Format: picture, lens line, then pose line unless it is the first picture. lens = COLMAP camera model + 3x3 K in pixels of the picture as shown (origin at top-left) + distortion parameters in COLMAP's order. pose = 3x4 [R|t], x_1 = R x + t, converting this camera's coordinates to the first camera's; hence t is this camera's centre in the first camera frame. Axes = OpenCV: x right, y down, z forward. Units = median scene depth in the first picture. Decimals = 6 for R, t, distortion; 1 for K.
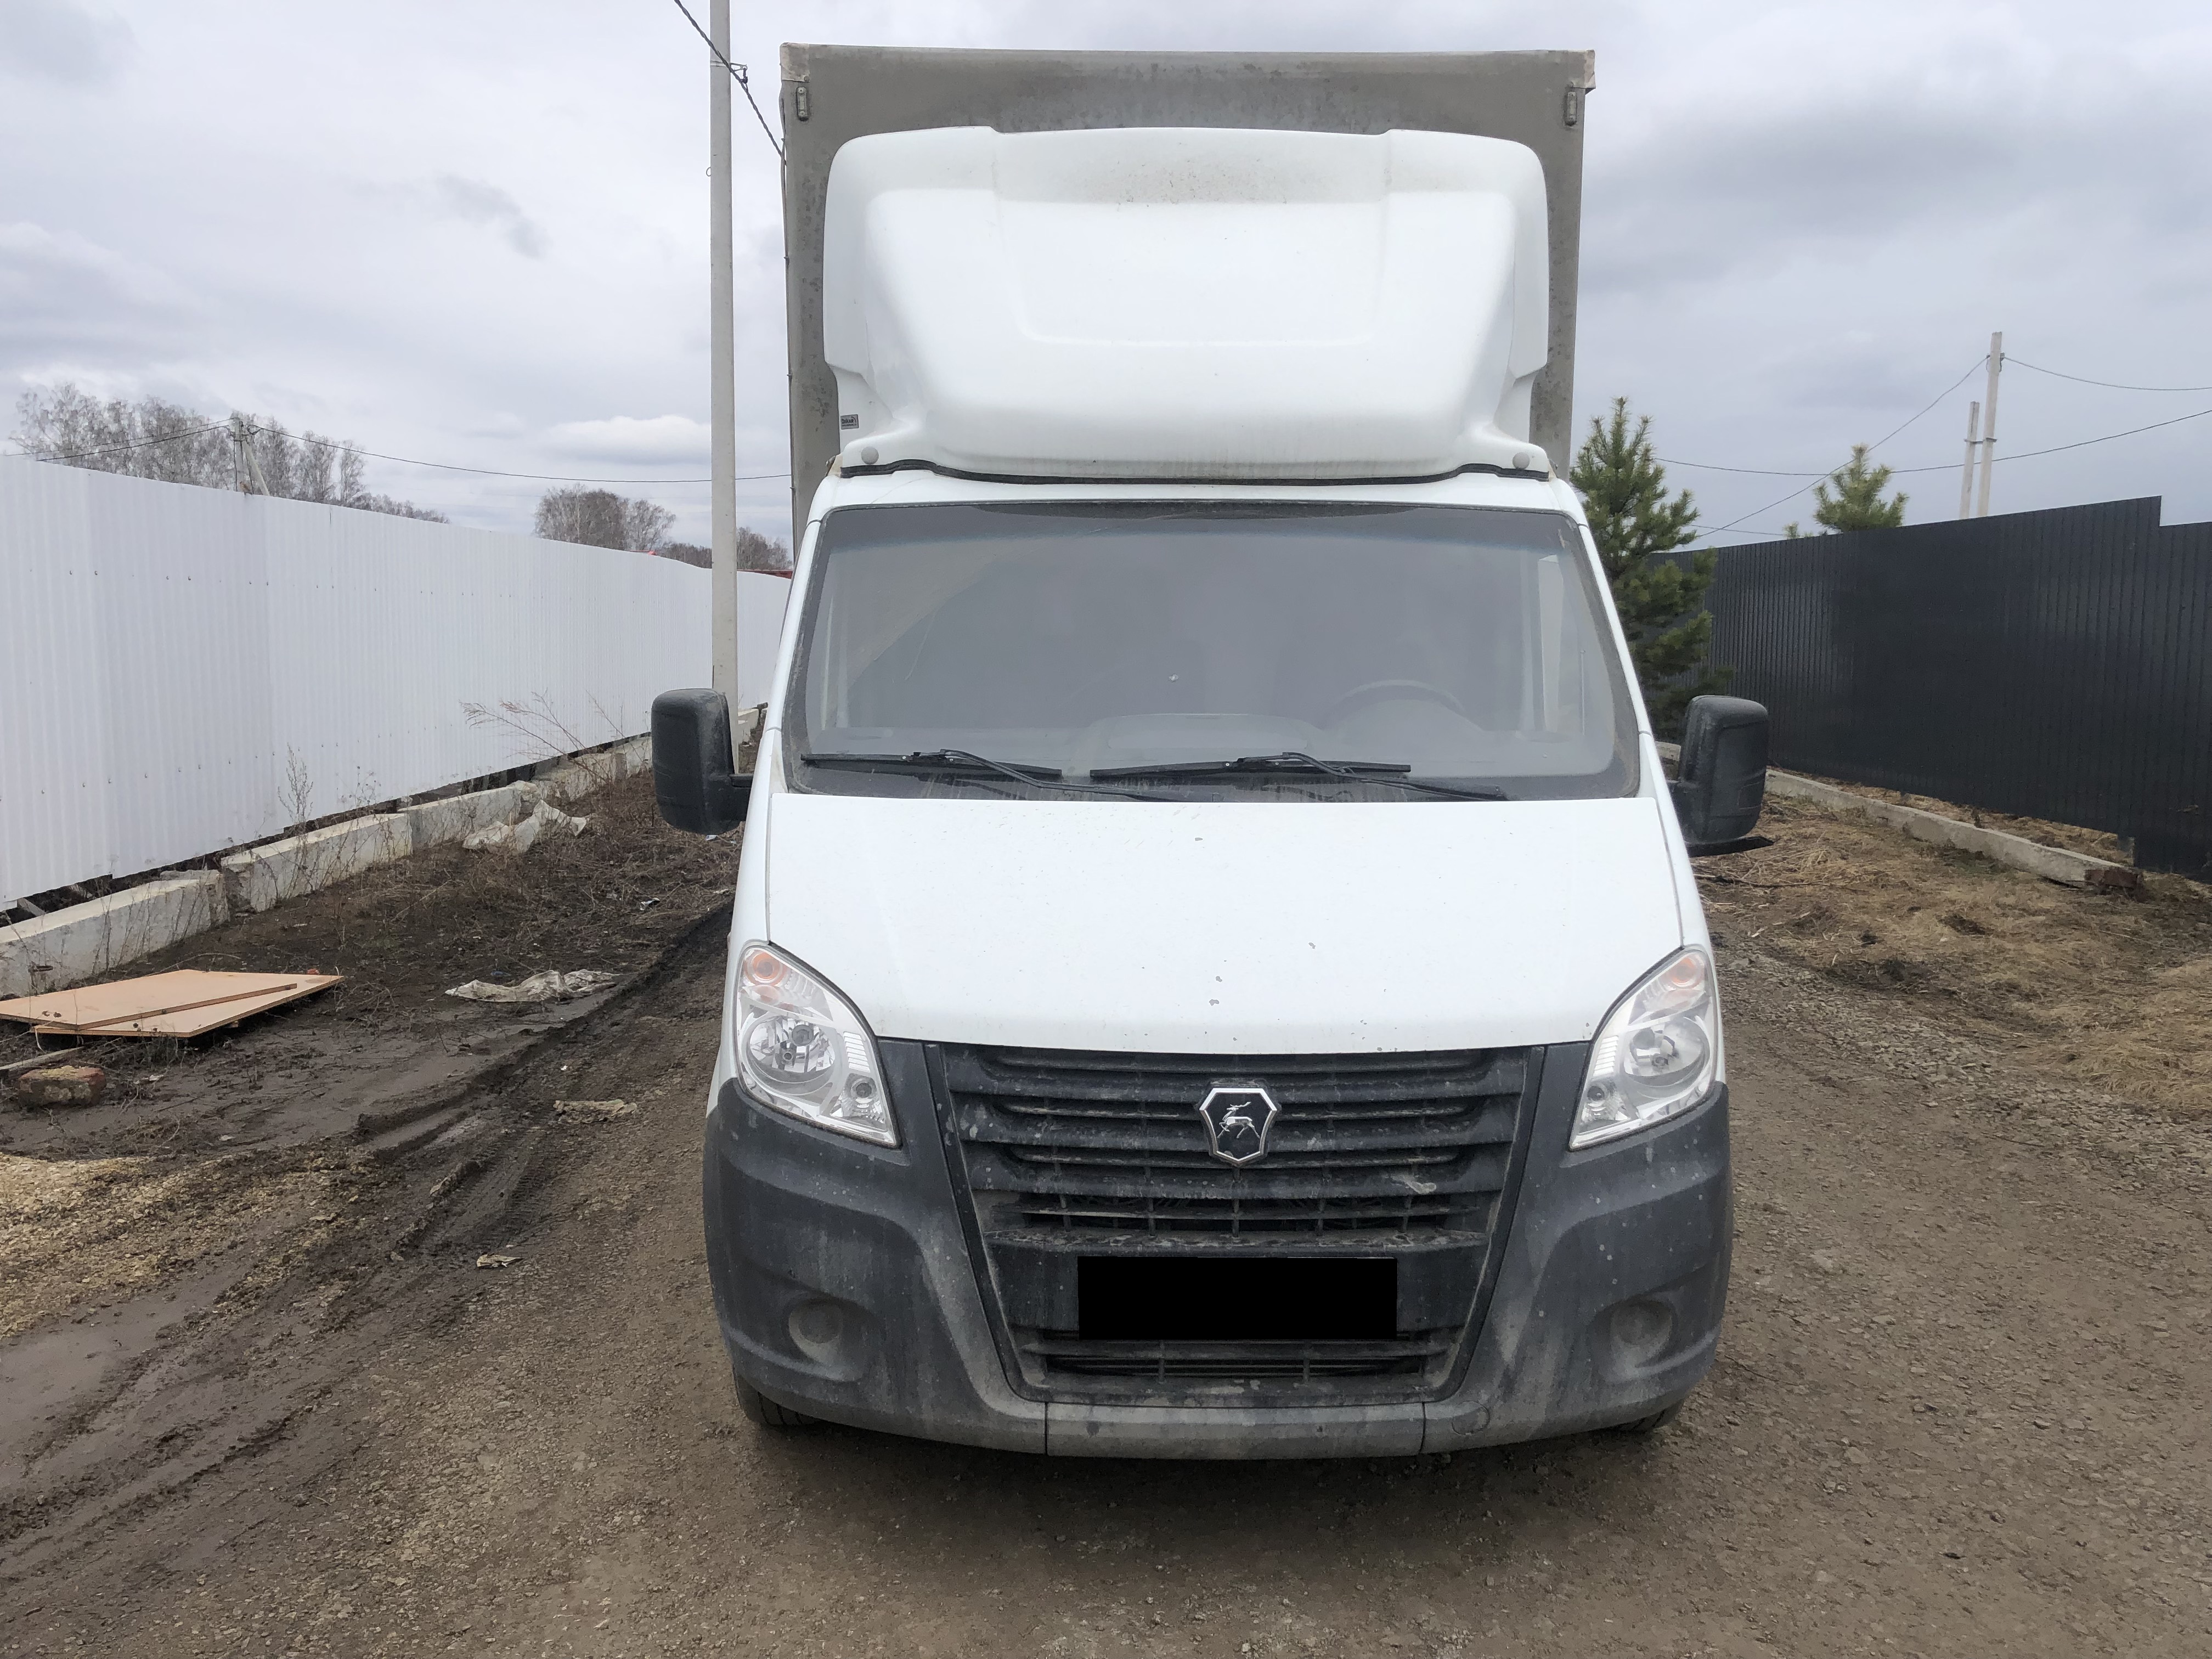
lens RADIAL K [[1783.6, 0, 1104.4], [0, 1783.6, 816.6], [0, 0, 1]] dist [0.053999, -0.048739]
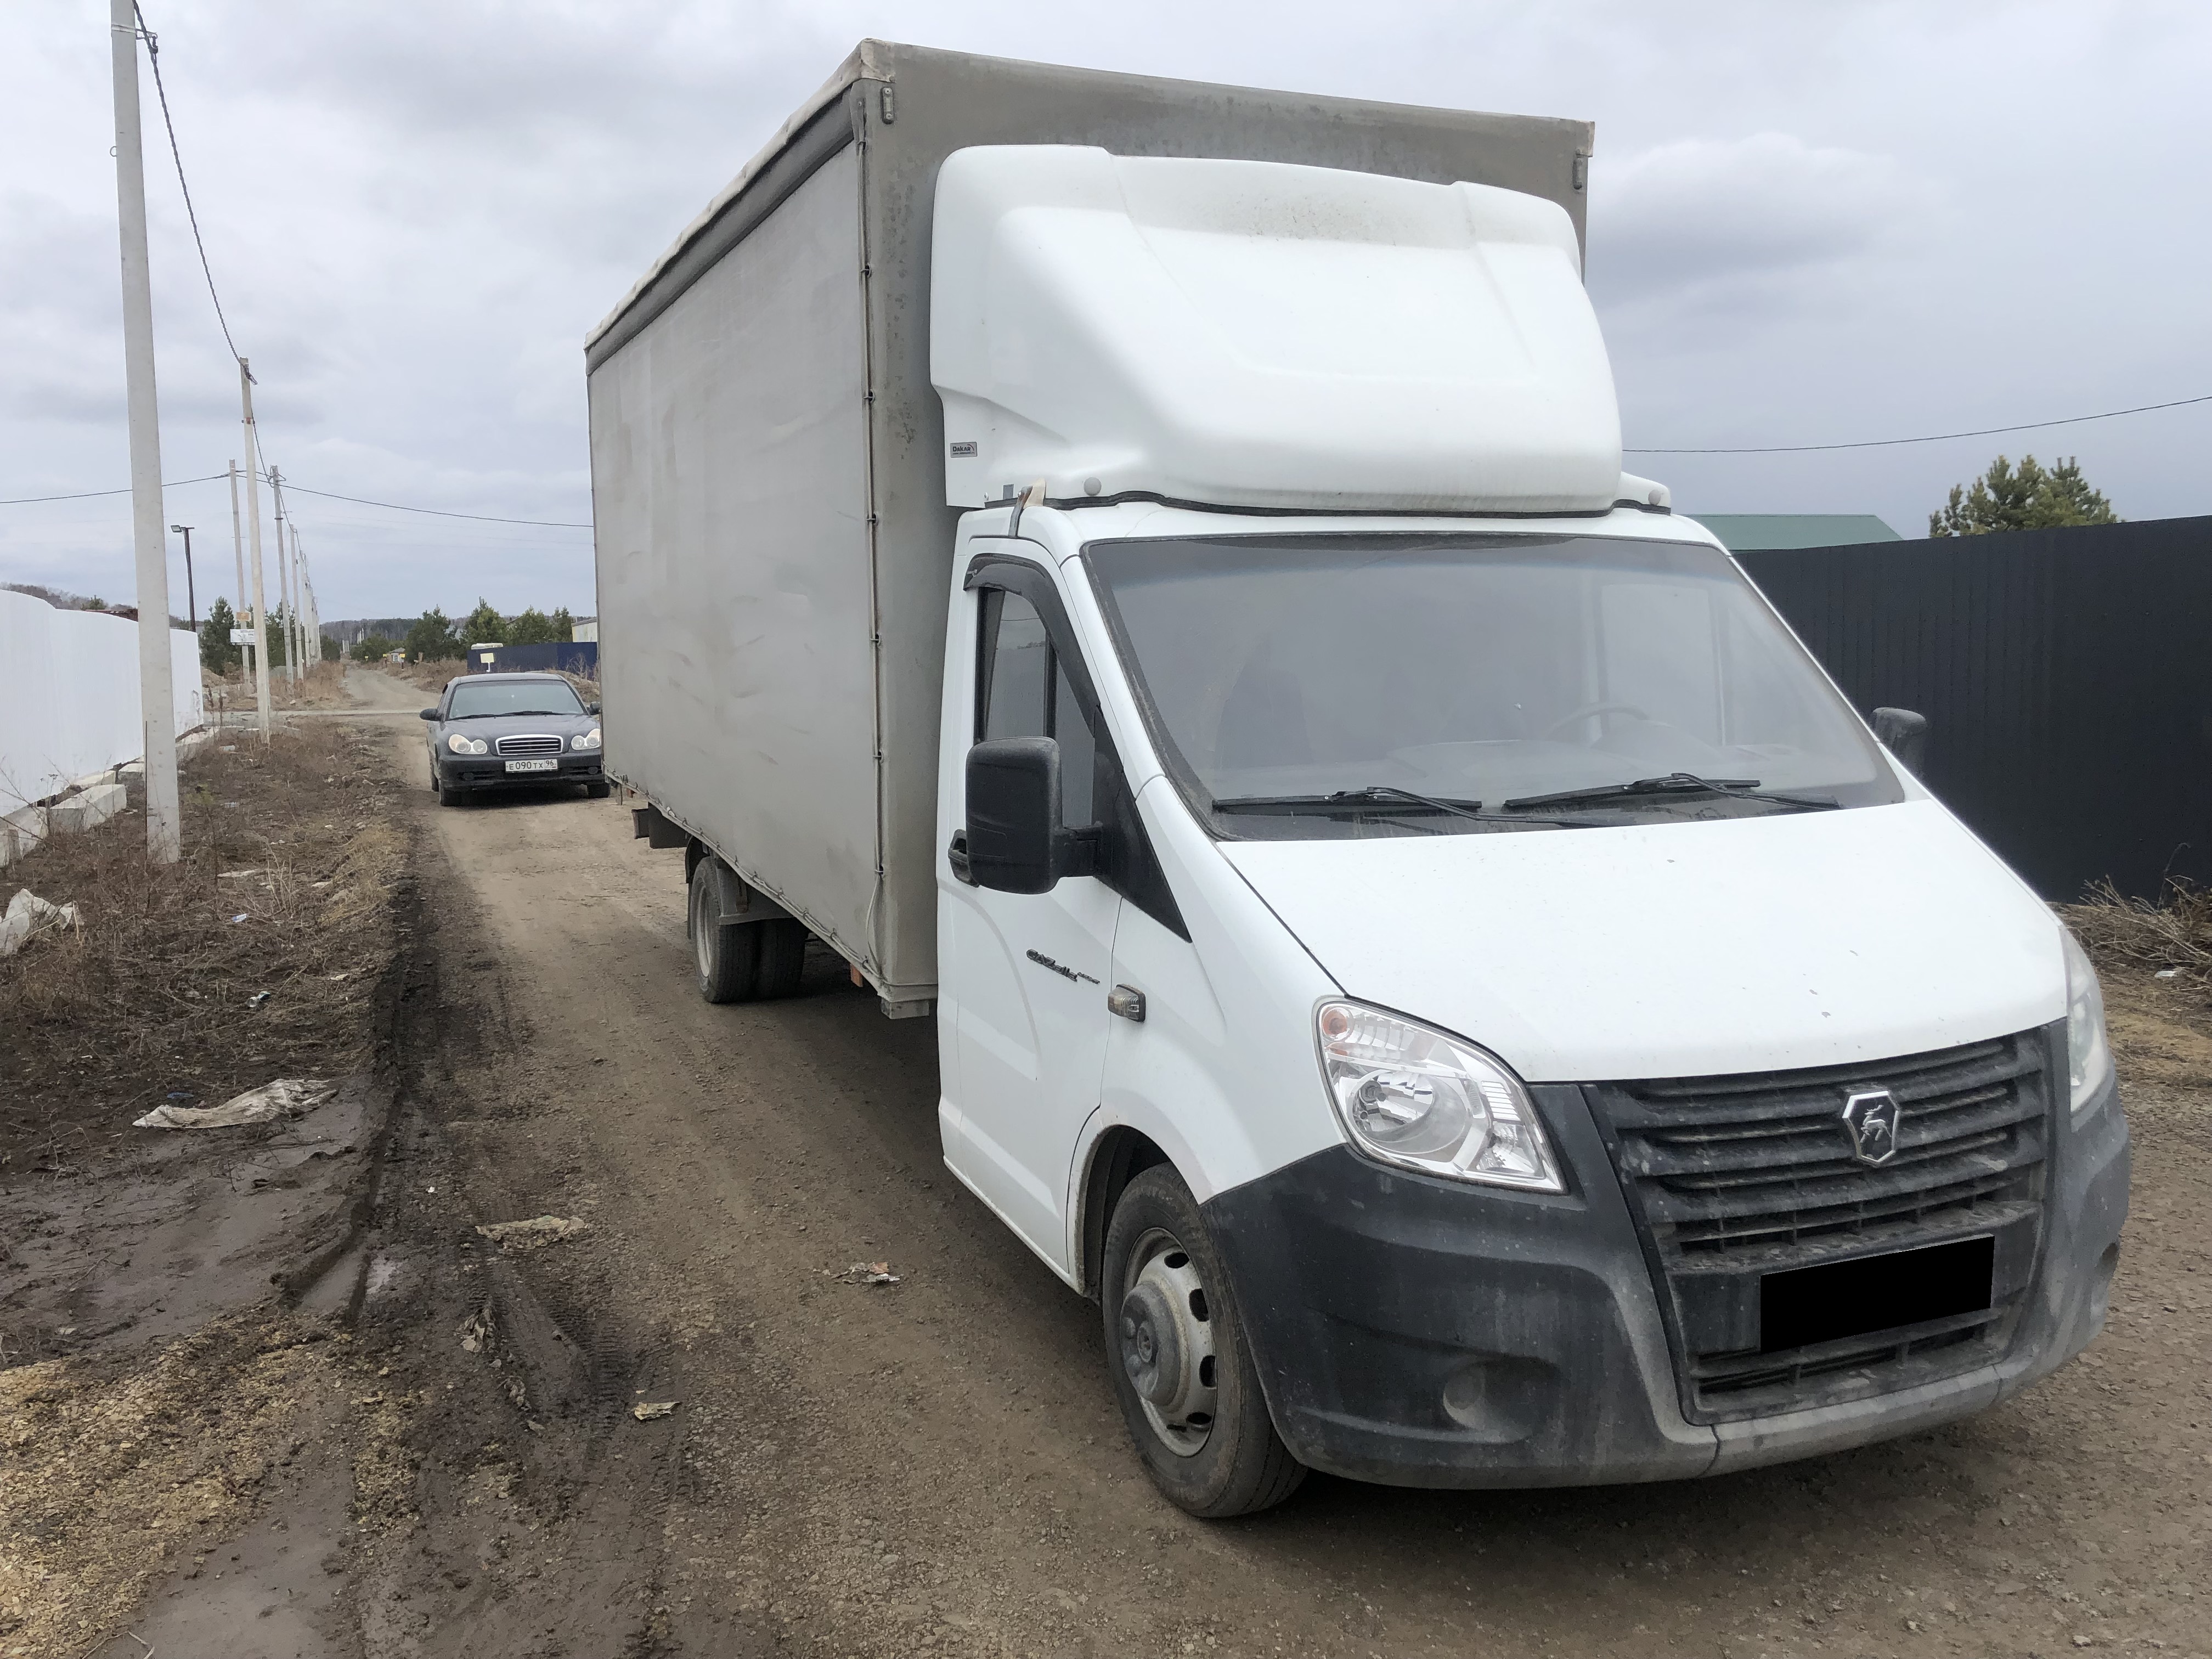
lens RADIAL K [[1783.6, 0, 1109.4], [0, 1783.6, 819.9], [0, 0, 1]] dist [0.053999, -0.048739]
pose [[0.928173, -0.057137, 0.367737, -0.585839], [0.062546, 0.998038, -0.002798, -0.026486], [-0.366856, 0.025597, 0.929926, 0.145726]]
